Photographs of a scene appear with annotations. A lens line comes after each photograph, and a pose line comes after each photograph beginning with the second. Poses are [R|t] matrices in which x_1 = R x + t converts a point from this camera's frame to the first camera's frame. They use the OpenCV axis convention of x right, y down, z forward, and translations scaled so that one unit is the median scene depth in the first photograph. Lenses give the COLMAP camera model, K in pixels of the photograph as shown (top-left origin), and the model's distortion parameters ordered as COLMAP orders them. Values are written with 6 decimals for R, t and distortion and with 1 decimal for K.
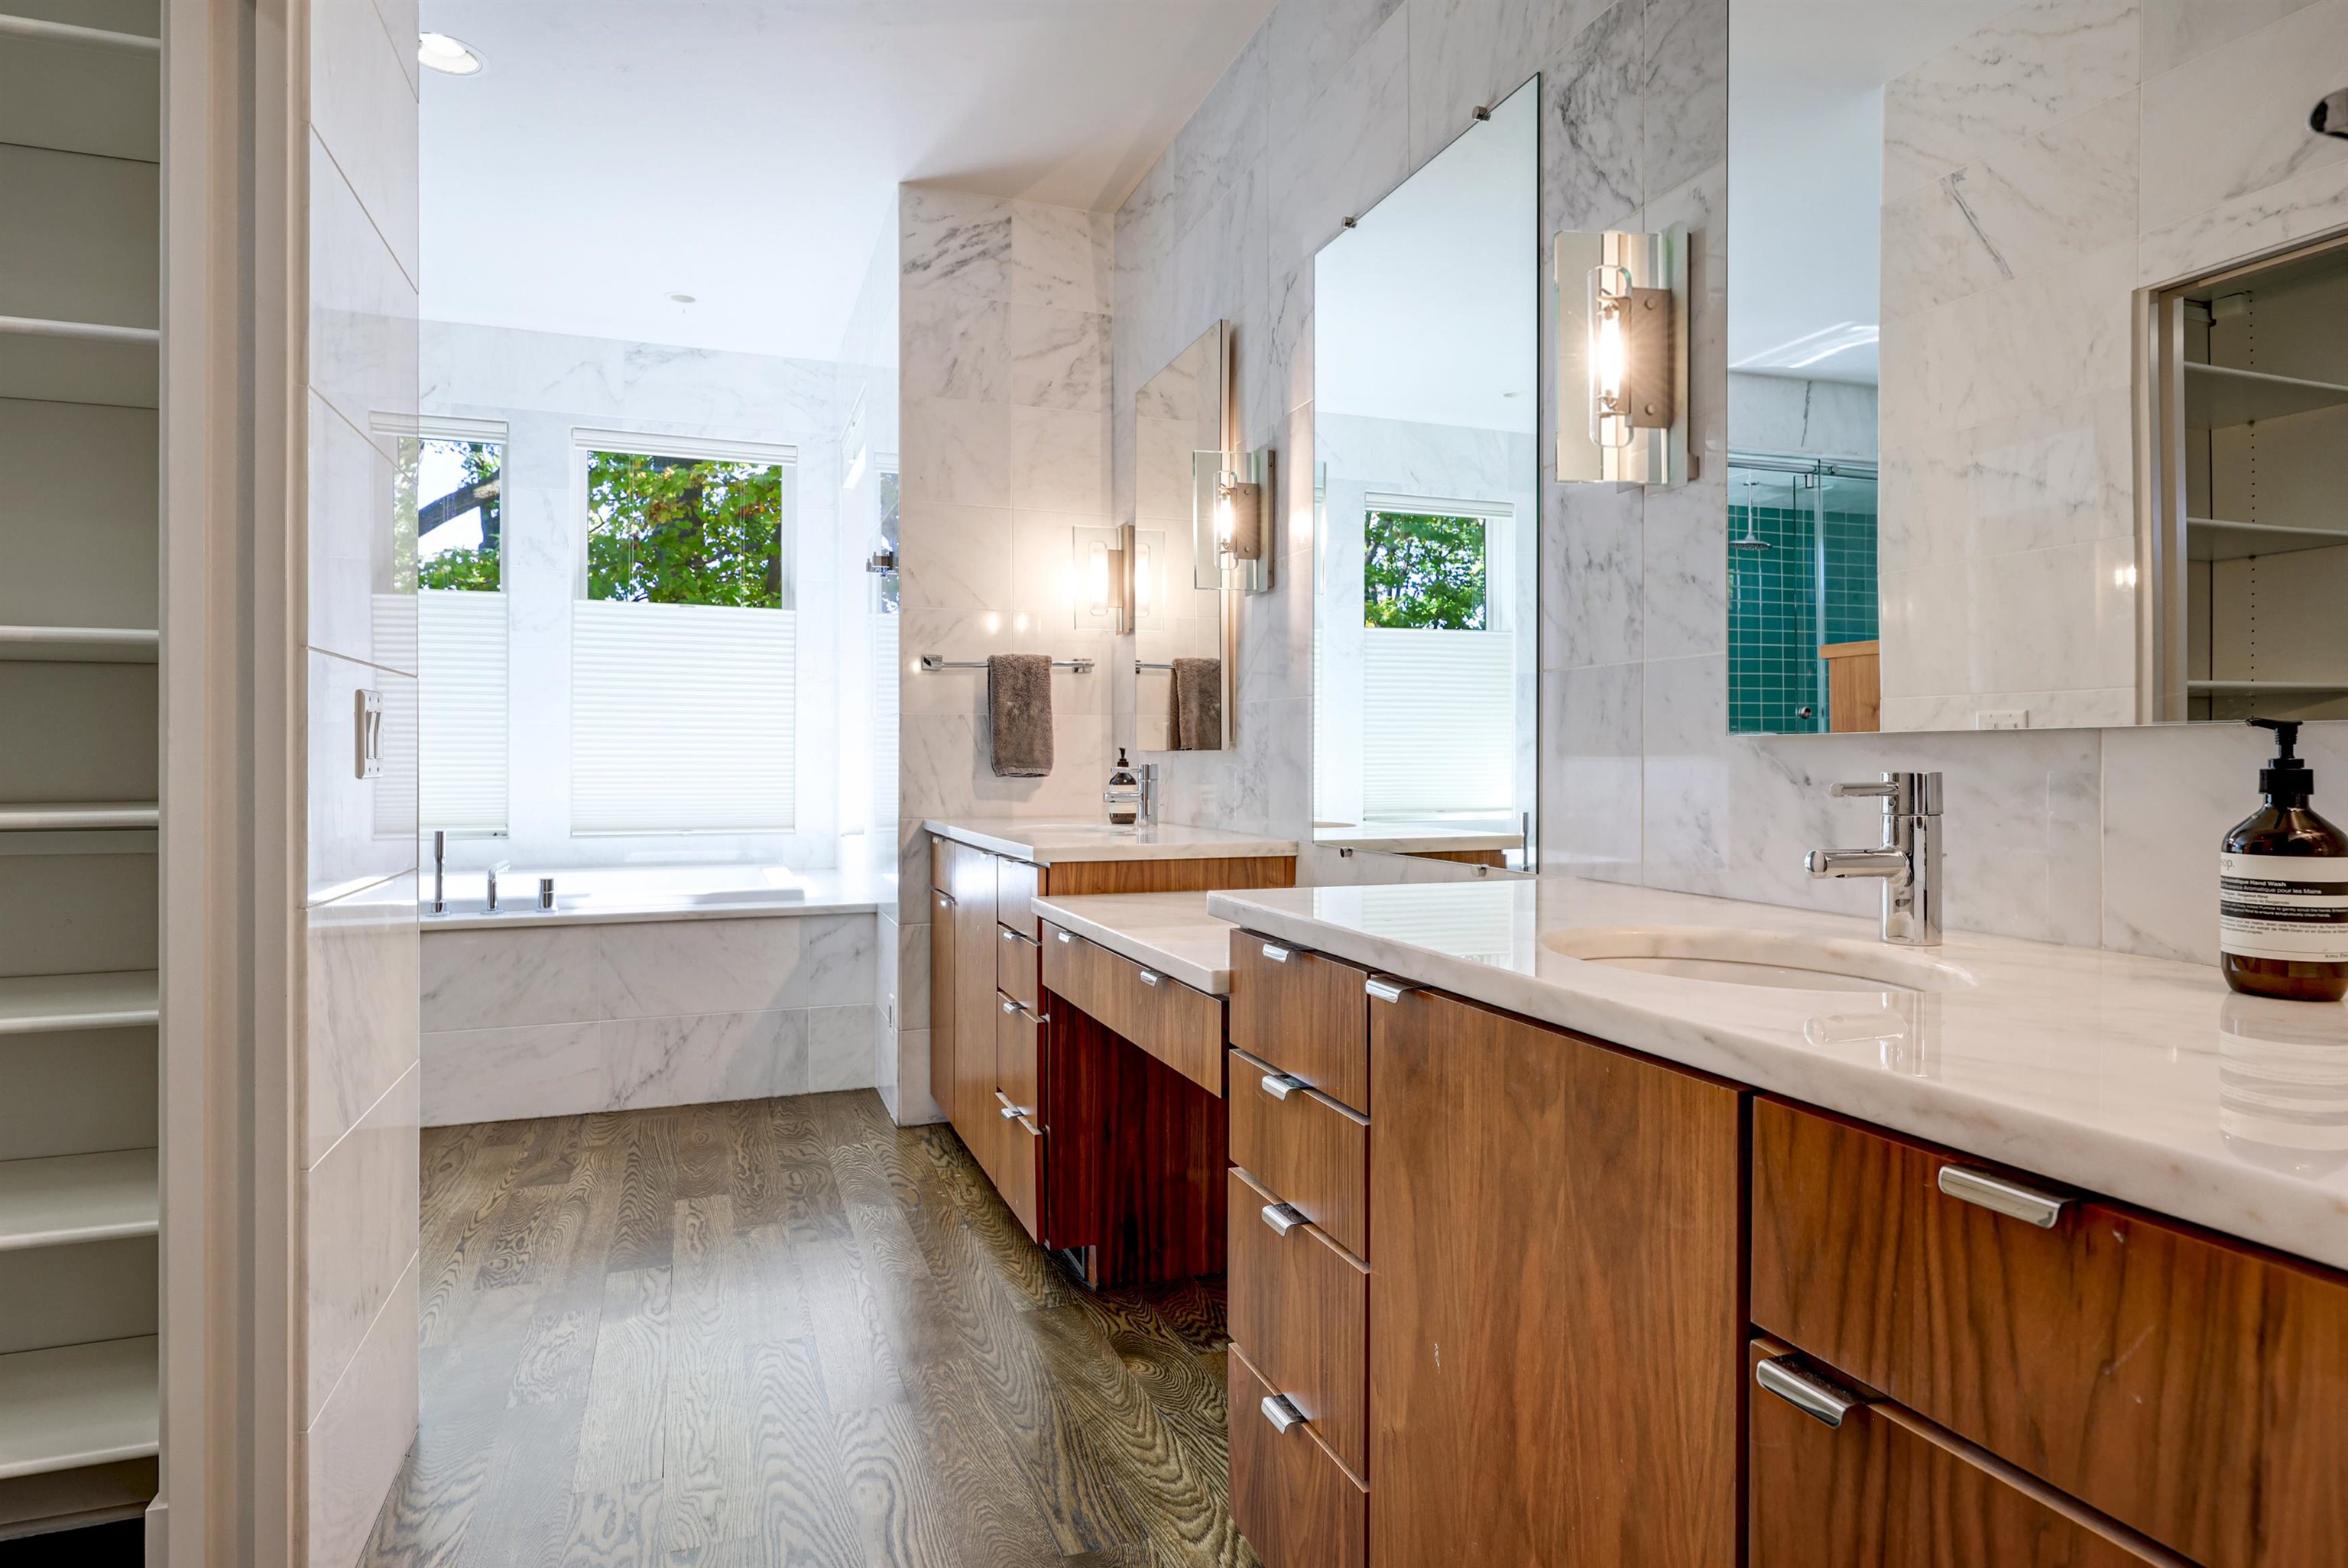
lens RADIAL K [[1332.7, 0, 1177.0], [0, 1332.7, 762.4], [0, 0, 1]] dist [0.000486, -0.000095]
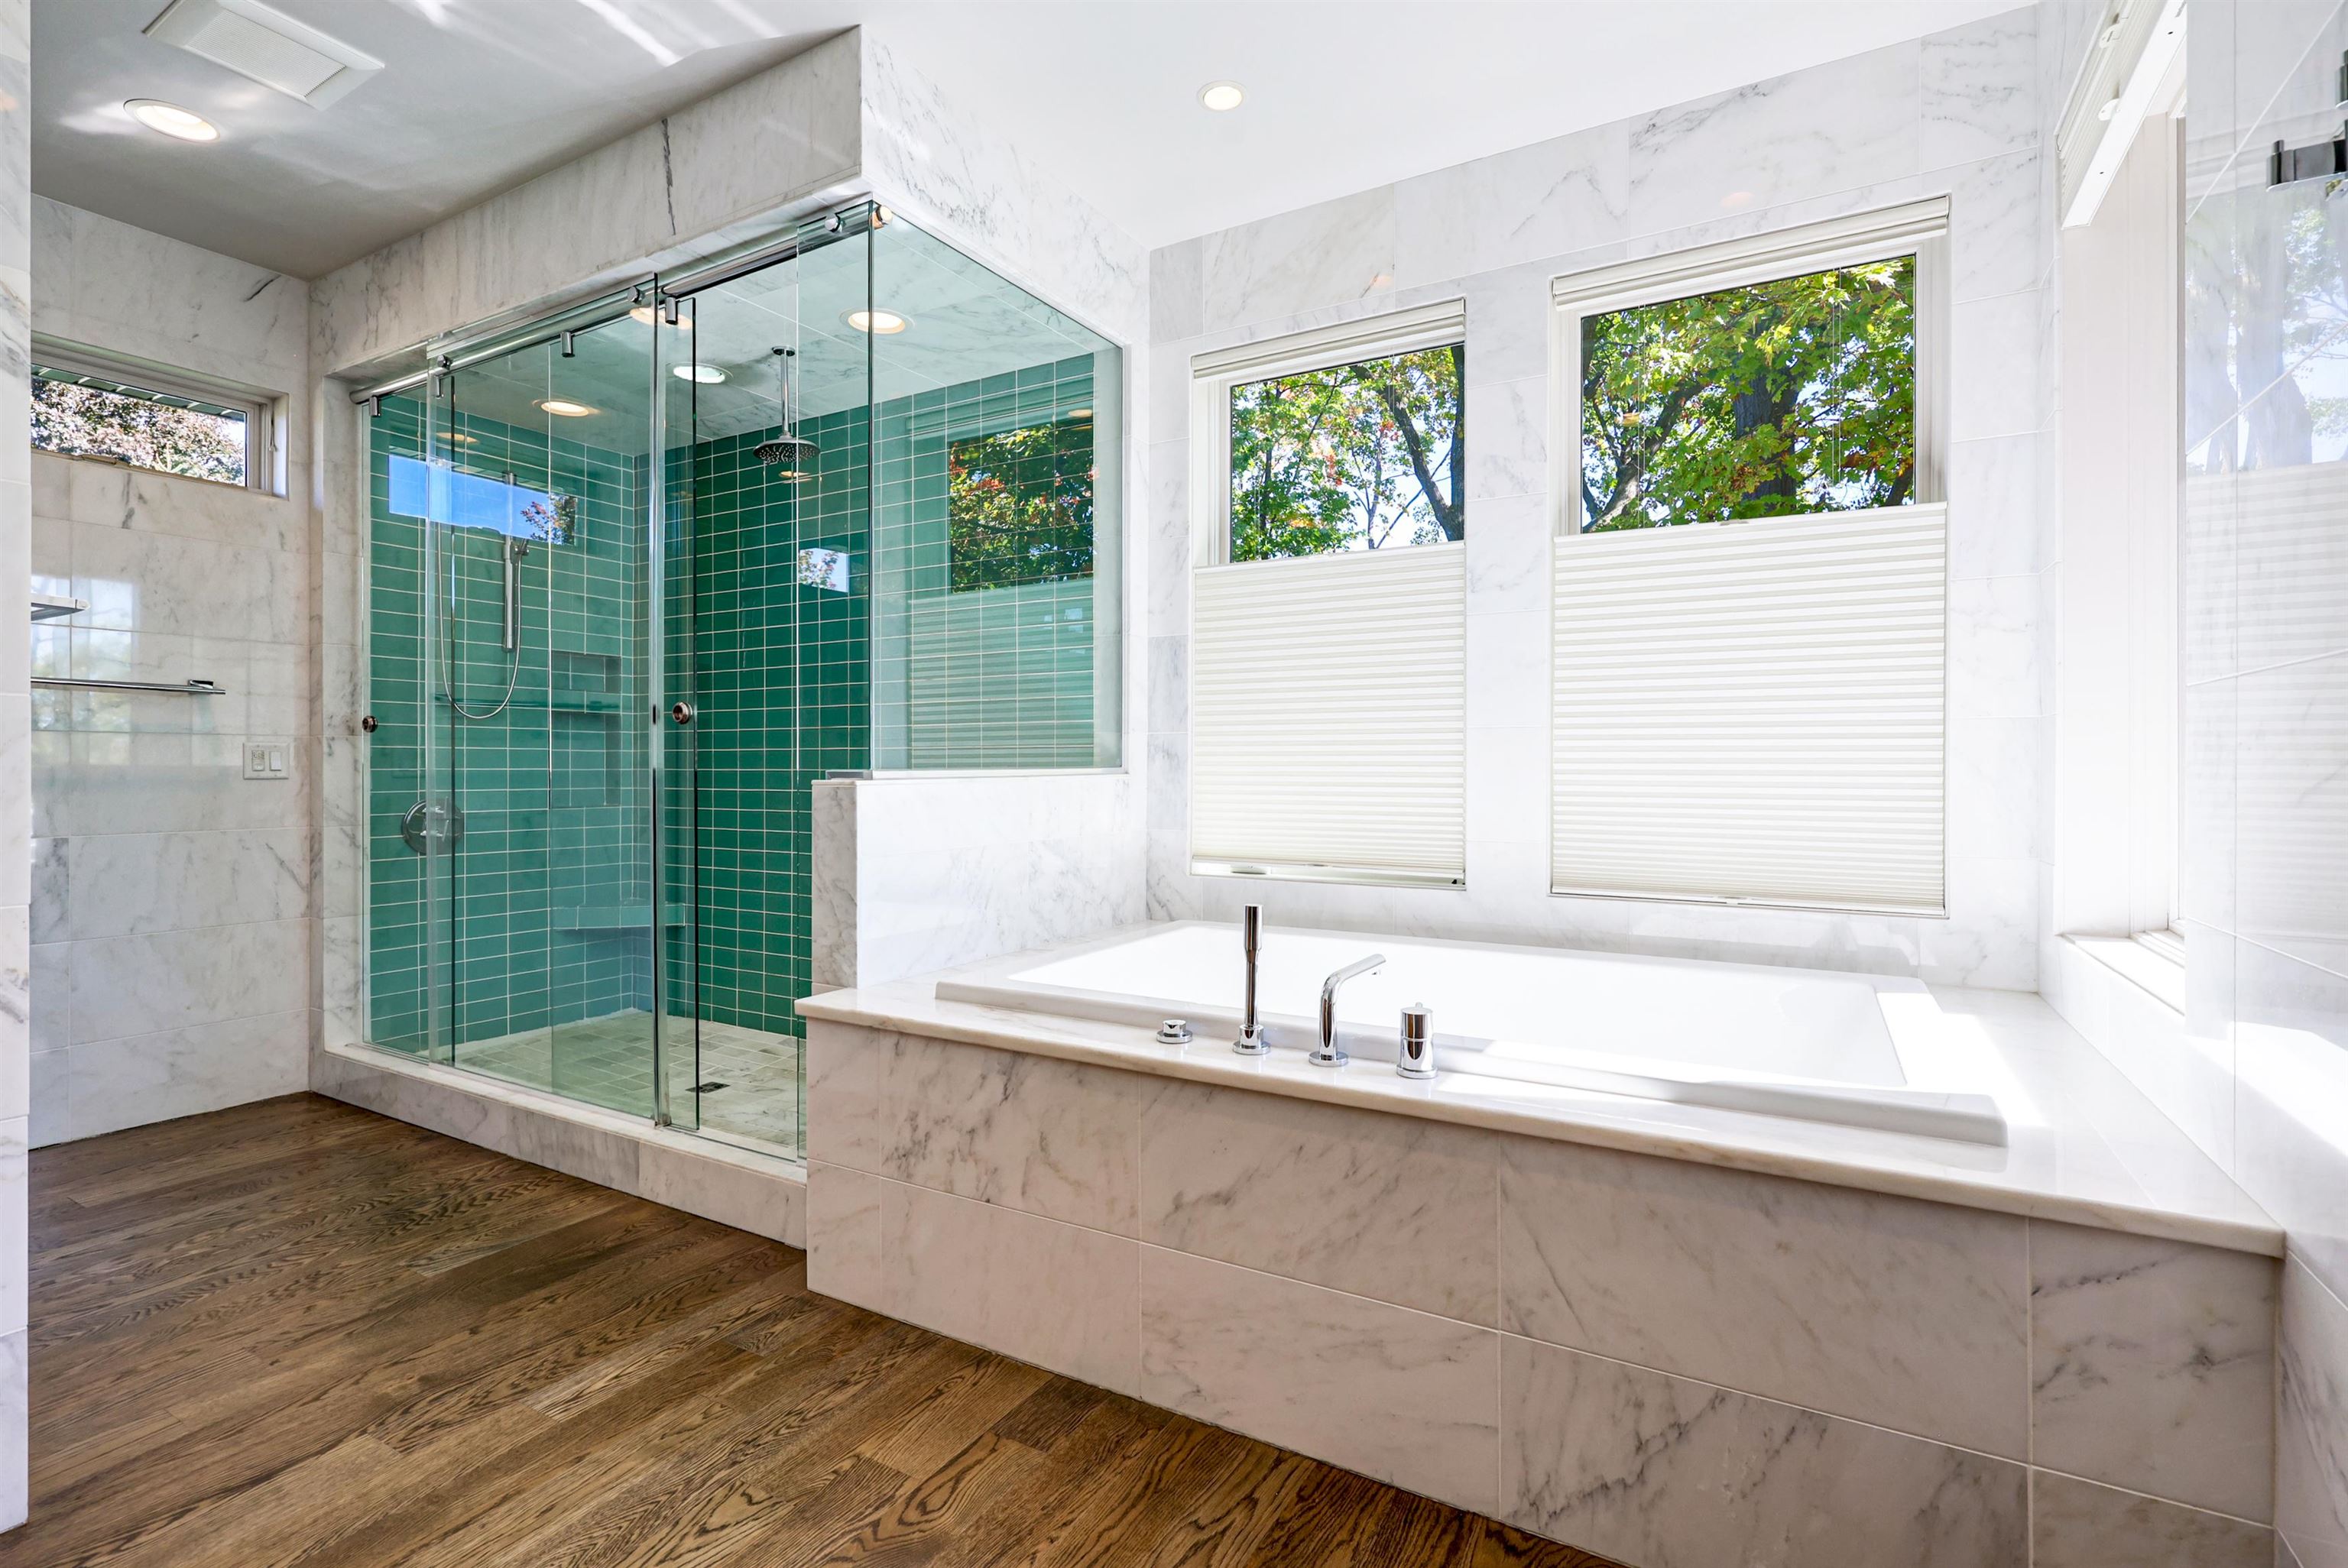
lens RADIAL K [[1087.1, 0, 1178.8], [0, 1087.1, 767.5], [0, 0, 1]] dist [-0.001733, -0.000655]
pose [[0.647669, -0.001709, -0.761920, -0.164825], [-0.002185, 0.999989, -0.004100, -0.005360], [0.761919, 0.004320, 0.647658, 0.517260]]
